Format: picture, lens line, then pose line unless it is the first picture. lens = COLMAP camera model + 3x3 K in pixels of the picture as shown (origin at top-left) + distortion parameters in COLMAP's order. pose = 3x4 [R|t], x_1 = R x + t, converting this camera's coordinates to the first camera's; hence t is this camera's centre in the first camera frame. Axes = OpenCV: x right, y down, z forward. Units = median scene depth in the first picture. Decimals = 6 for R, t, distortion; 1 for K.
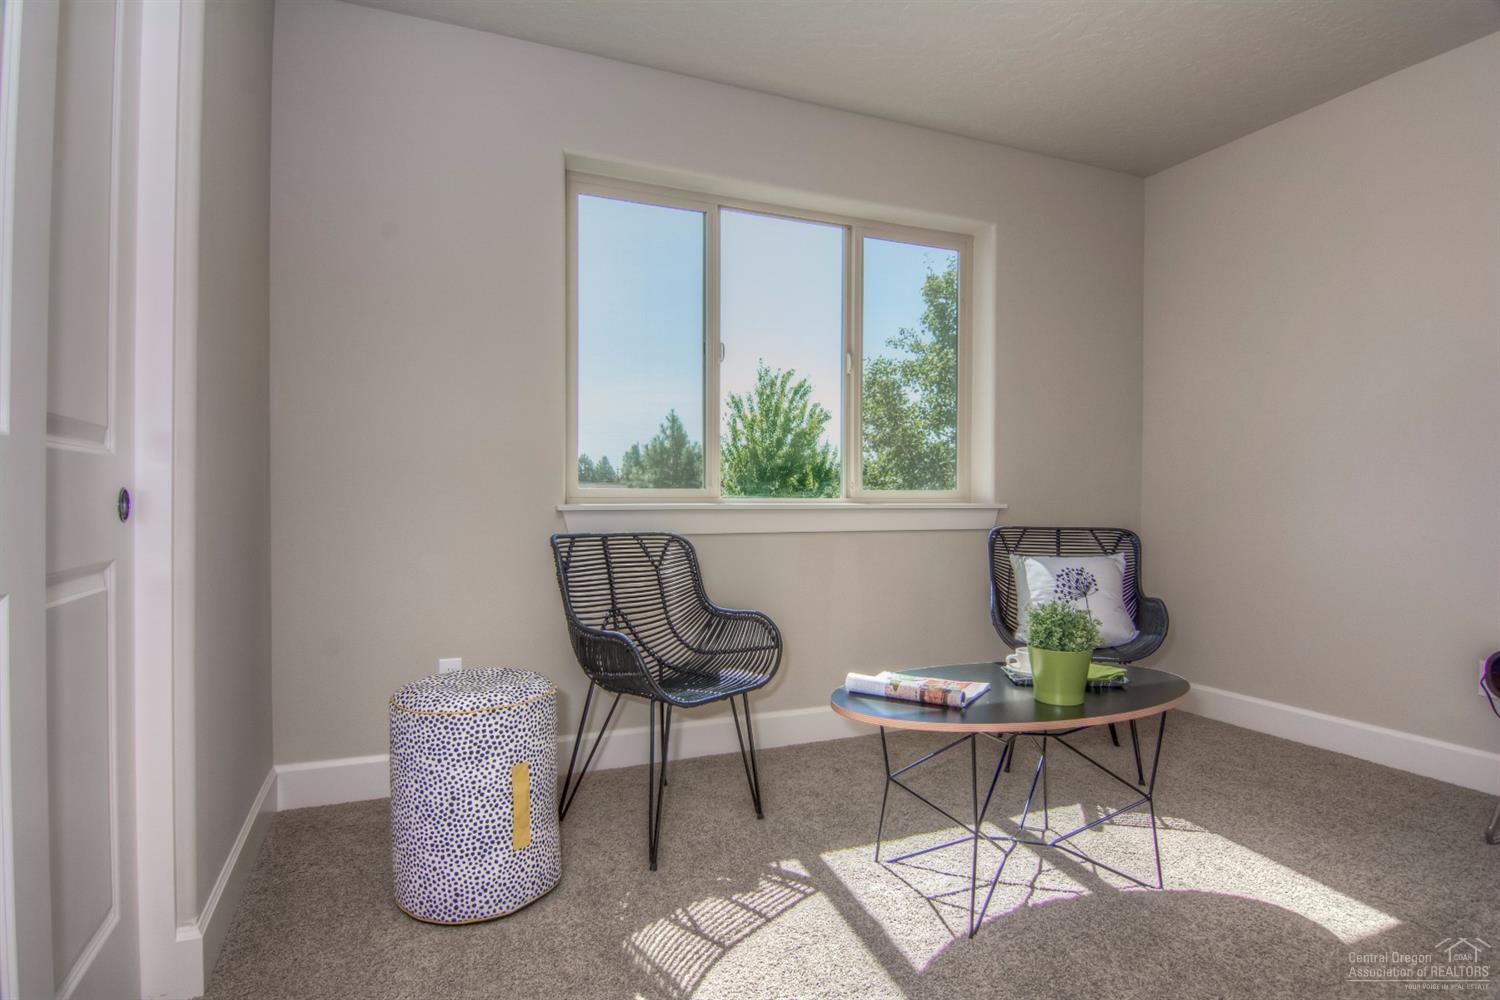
lens RADIAL K [[788.7, 0, 744.1], [0, 788.7, 505.8], [0, 0, 1]] dist [0.002645, -0.018273]
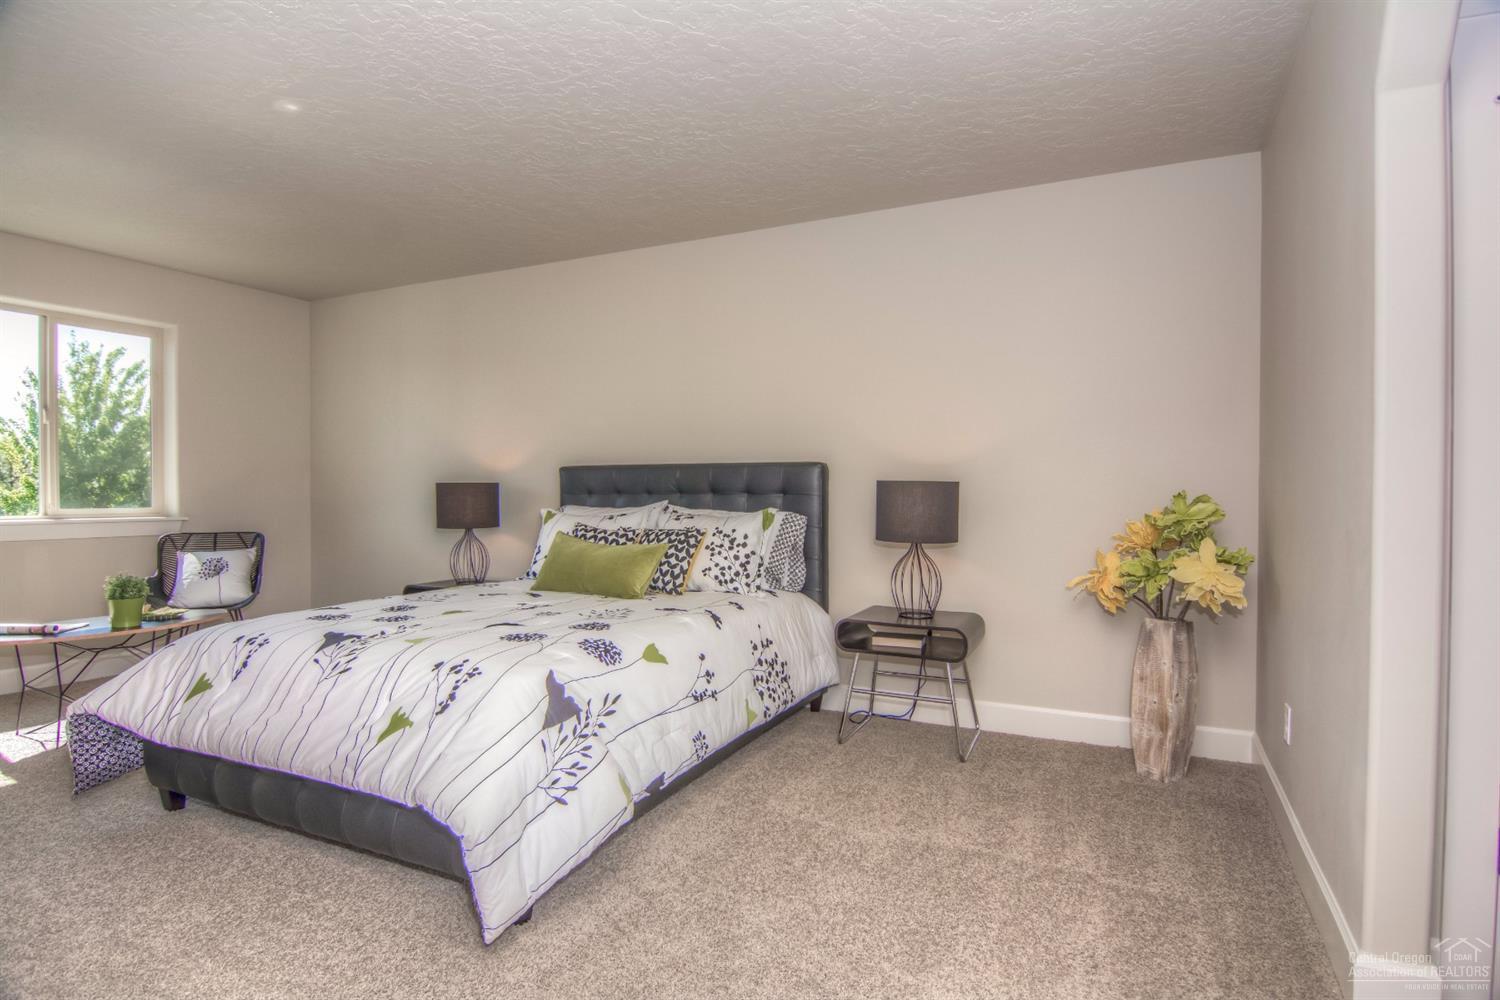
lens RADIAL K [[788.7, 0, 744.1], [0, 788.7, 505.8], [0, 0, 1]] dist [0.002645, -0.018273]
pose [[0.759325, -0.007240, 0.650671, 0.169962], [0.004216, 0.999972, 0.006206, -0.028776], [-0.650697, -0.001969, 0.759335, -0.808771]]
